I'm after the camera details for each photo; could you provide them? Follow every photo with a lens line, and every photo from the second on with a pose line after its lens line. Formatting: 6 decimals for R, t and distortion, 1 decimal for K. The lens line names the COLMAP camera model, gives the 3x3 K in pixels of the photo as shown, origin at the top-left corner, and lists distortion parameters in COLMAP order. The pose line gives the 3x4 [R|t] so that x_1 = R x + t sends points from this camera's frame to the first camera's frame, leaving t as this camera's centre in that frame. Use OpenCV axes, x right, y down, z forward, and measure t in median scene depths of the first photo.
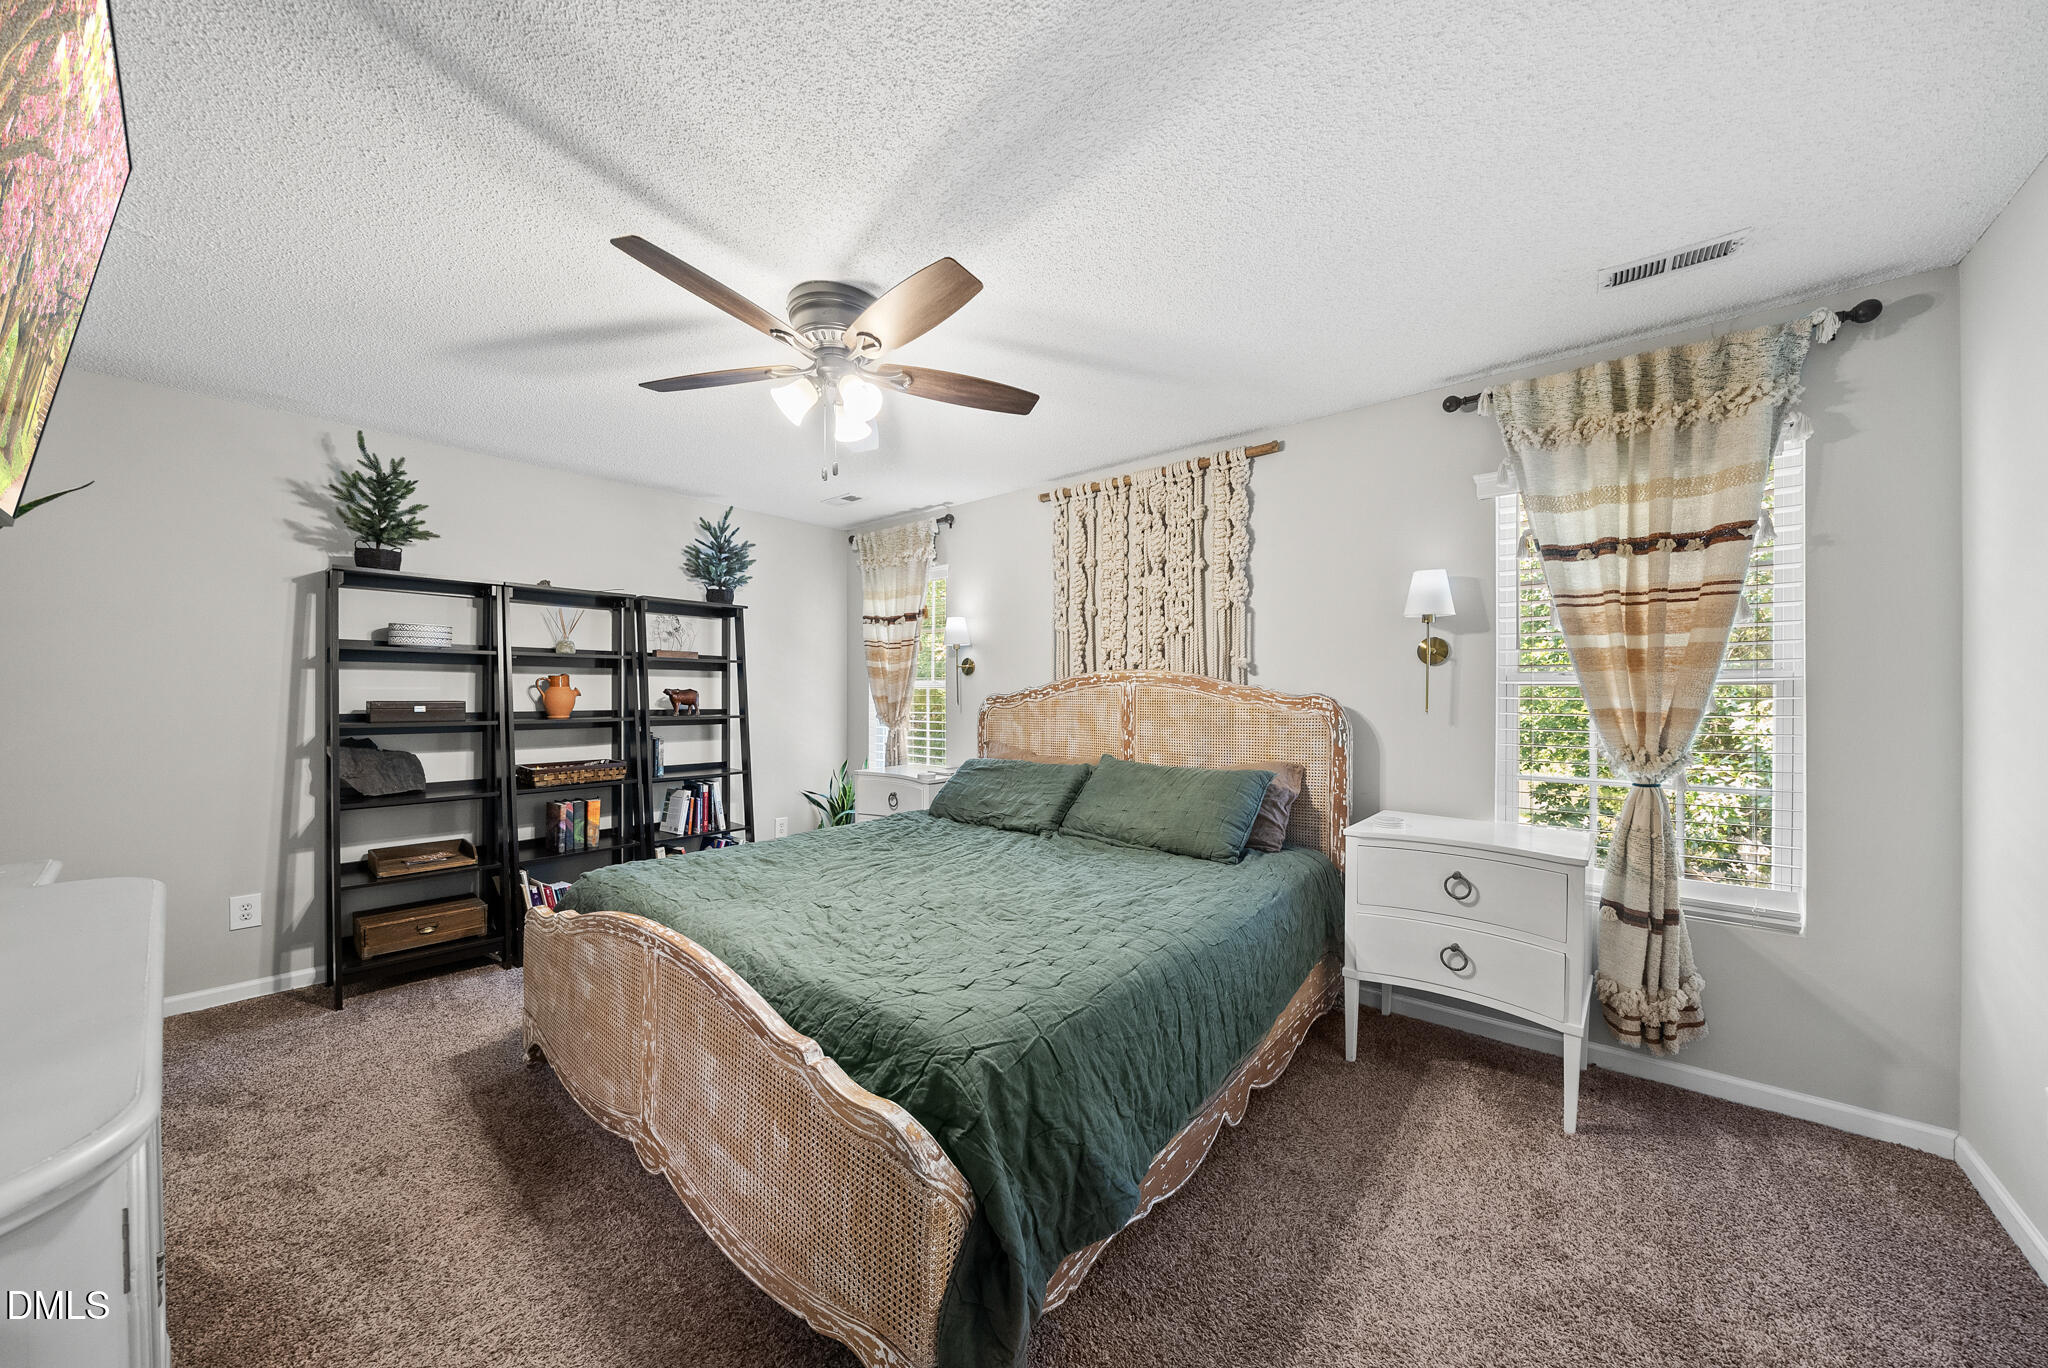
lens RADIAL K [[700.8, 0, 1015.4], [0, 700.8, 684.7], [0, 0, 1]] dist [-0.006725, 0.000060]
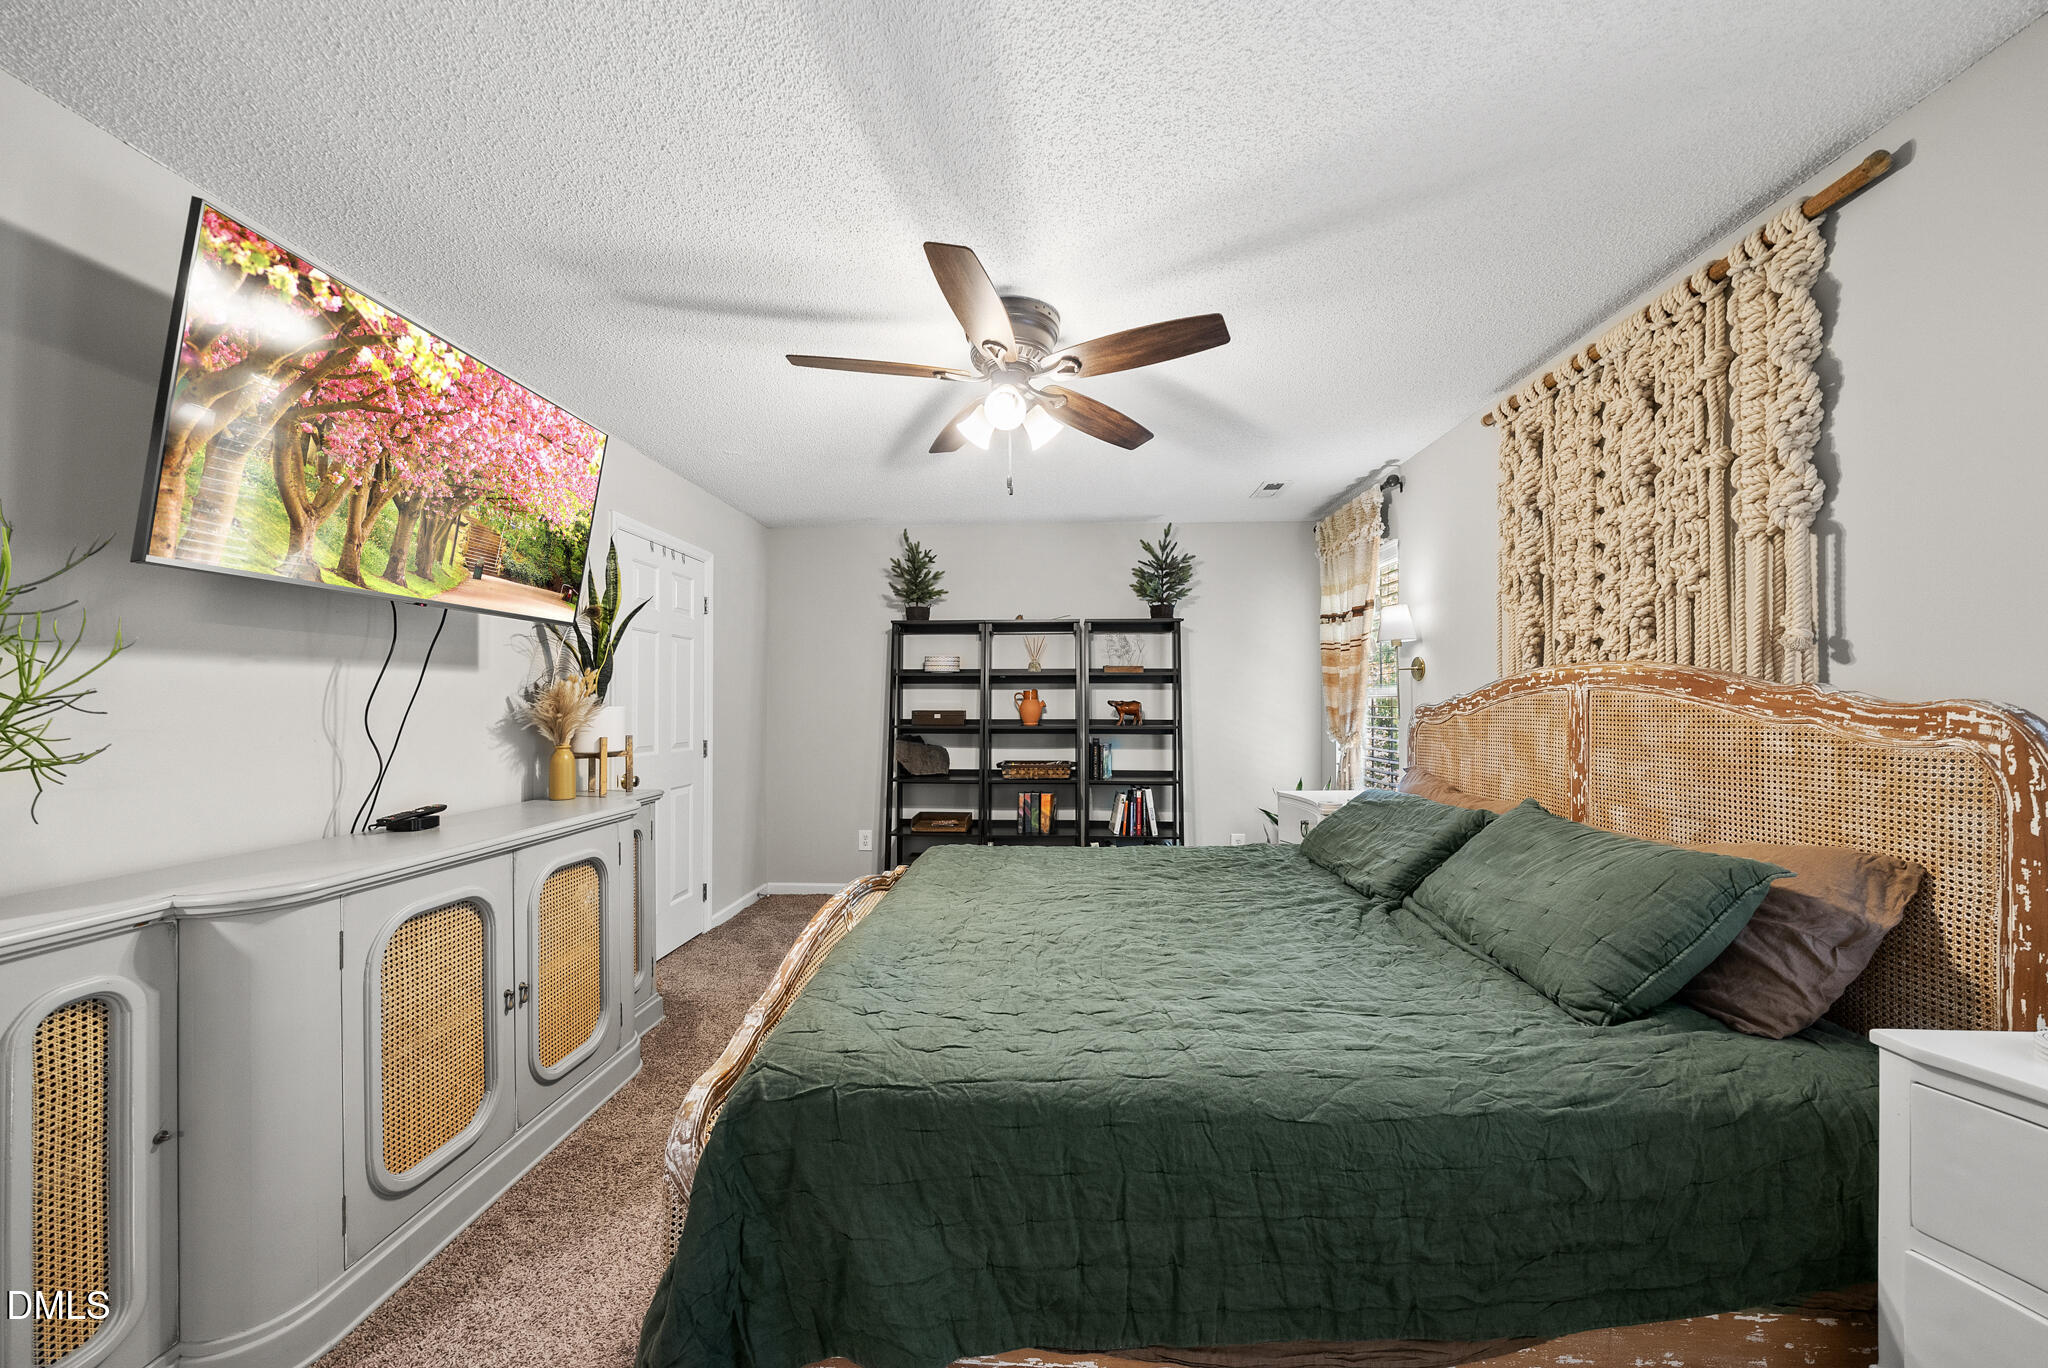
lens RADIAL K [[700.8, 0, 1015.4], [0, 700.8, 684.7], [0, 0, 1]] dist [-0.006725, 0.000060]
pose [[0.605040, -0.025501, -0.795786, 0.344457], [0.012215, 0.999667, -0.022747, 0.004821], [0.796101, 0.004042, 0.605150, 0.245497]]
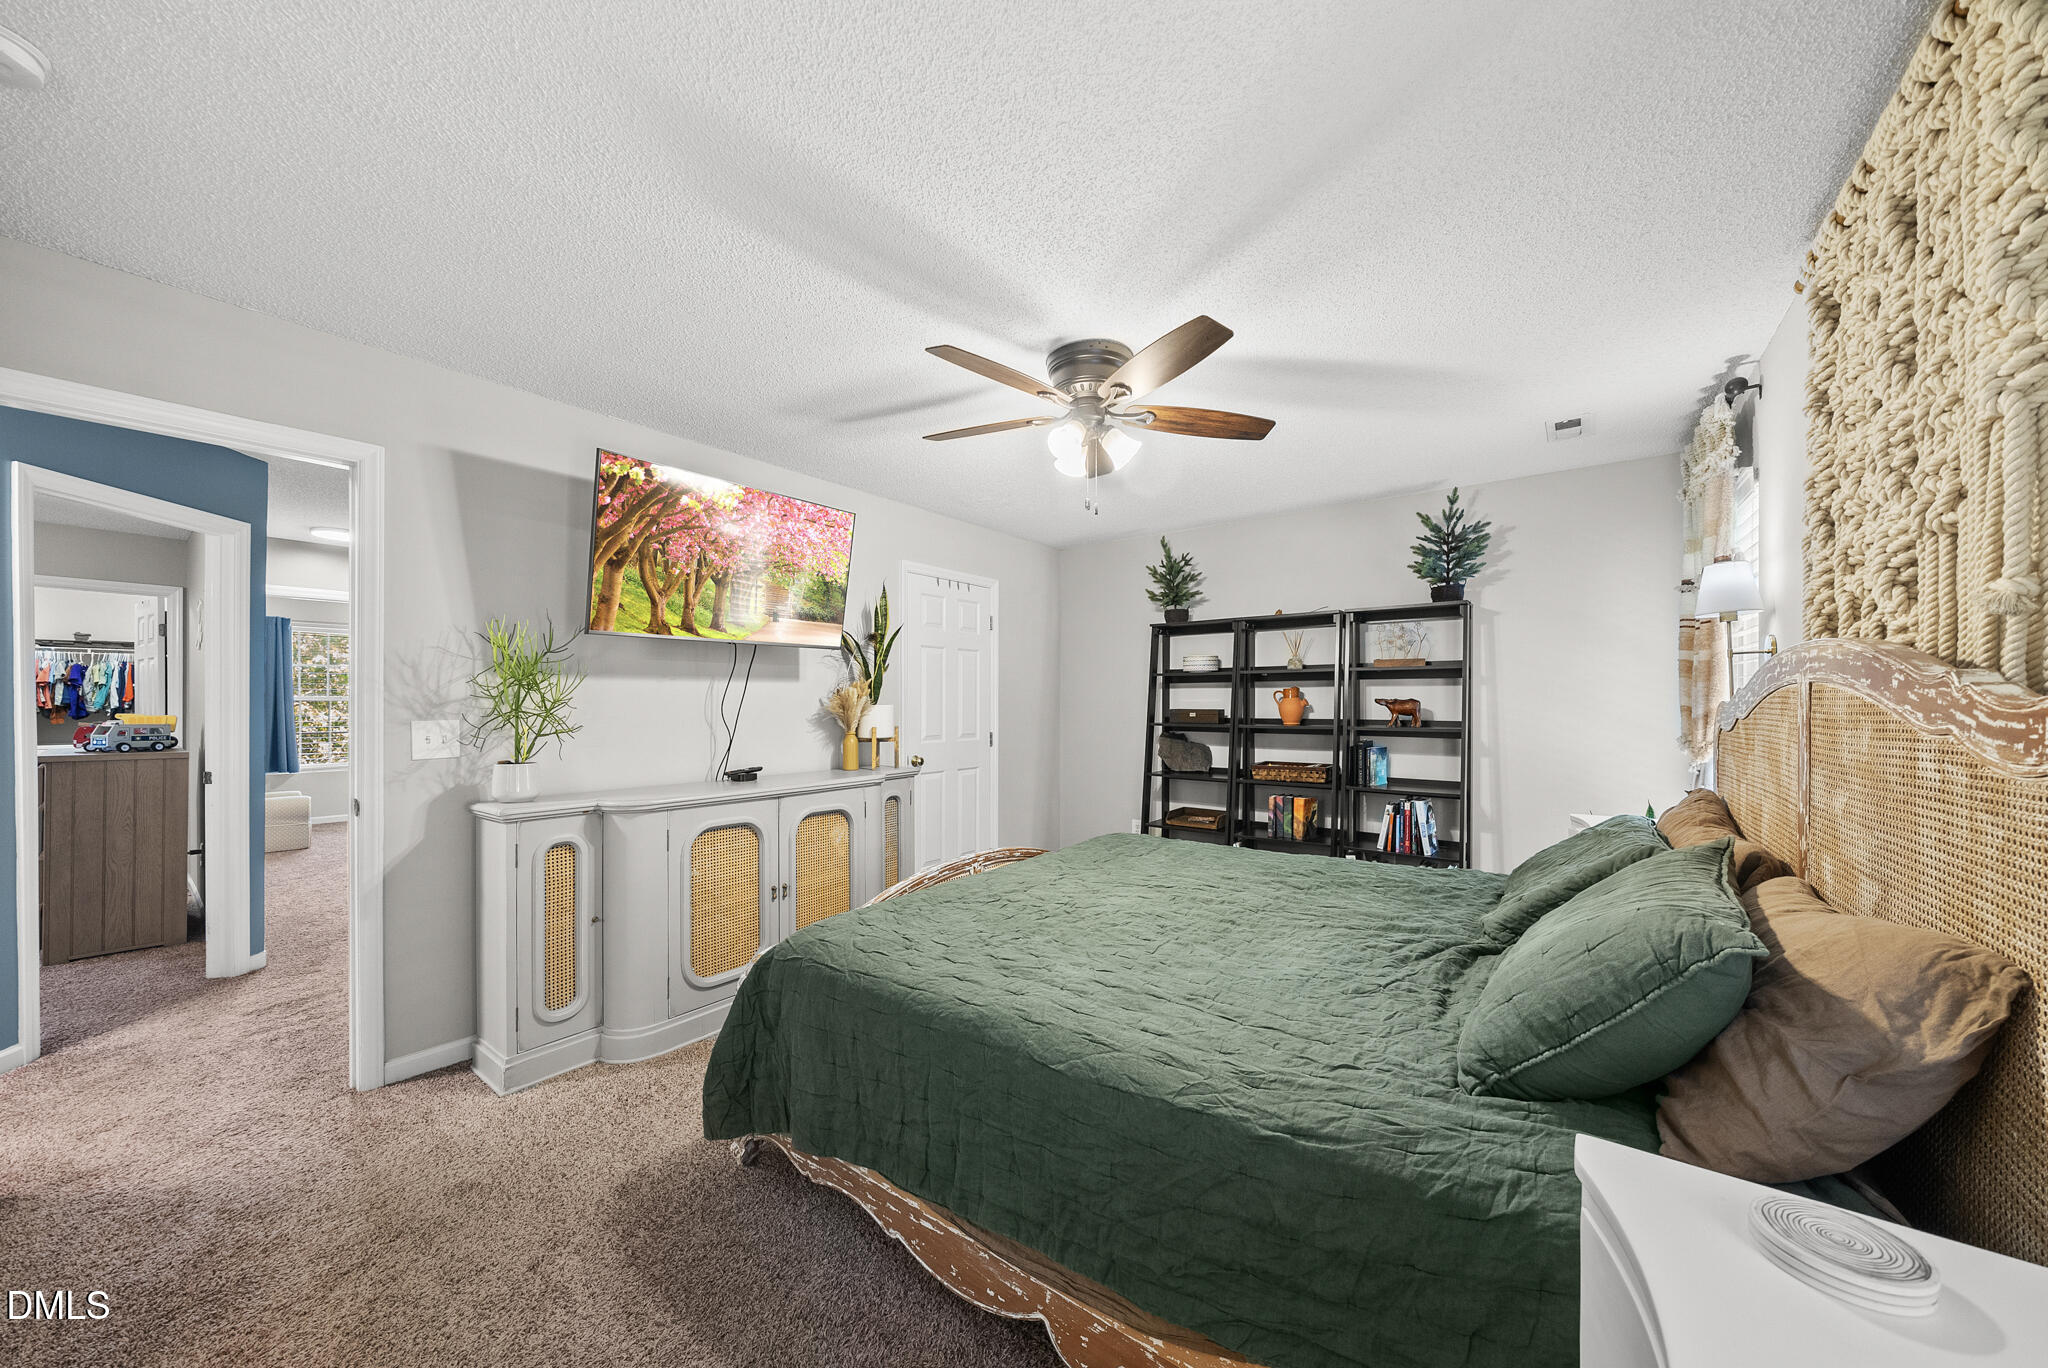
lens RADIAL K [[700.8, 0, 1015.4], [0, 700.8, 684.7], [0, 0, 1]] dist [-0.006725, 0.000060]
pose [[0.050222, -0.029054, -0.998315, 0.539965], [0.013788, 0.999502, -0.028395, 0.008253], [0.998643, -0.012338, 0.050598, 0.514917]]
